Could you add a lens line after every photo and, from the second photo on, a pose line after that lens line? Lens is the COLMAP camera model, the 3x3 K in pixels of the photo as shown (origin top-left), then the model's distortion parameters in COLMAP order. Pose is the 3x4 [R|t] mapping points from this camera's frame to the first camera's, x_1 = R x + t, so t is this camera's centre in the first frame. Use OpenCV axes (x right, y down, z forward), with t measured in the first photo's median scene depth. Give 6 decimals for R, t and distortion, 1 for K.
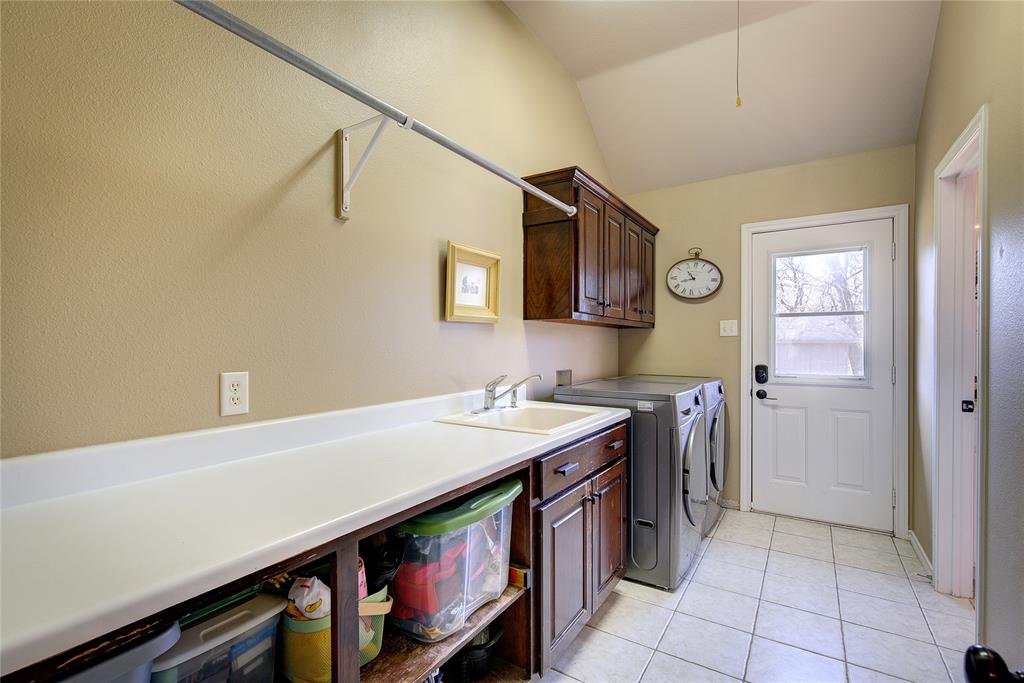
lens RADIAL K [[468.0, 0, 513.8], [0, 468.0, 344.7], [0, 0, 1]] dist [-0.012748, 0.001953]
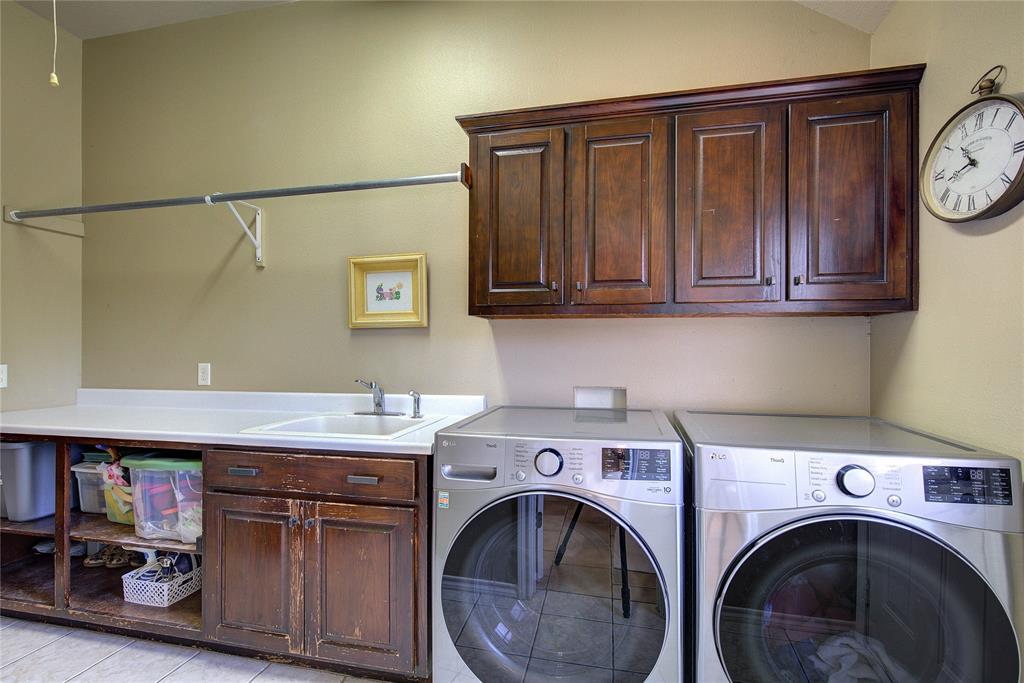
lens RADIAL K [[468.0, 0, 513.5], [0, 468.0, 343.5], [0, 0, 1]] dist [-0.012748, 0.001953]
pose [[0.331094, -0.002000, -0.943596, 0.964633], [0.001199, 0.999998, -0.001698, -0.011569], [0.943597, -0.000569, 0.331095, 0.914733]]
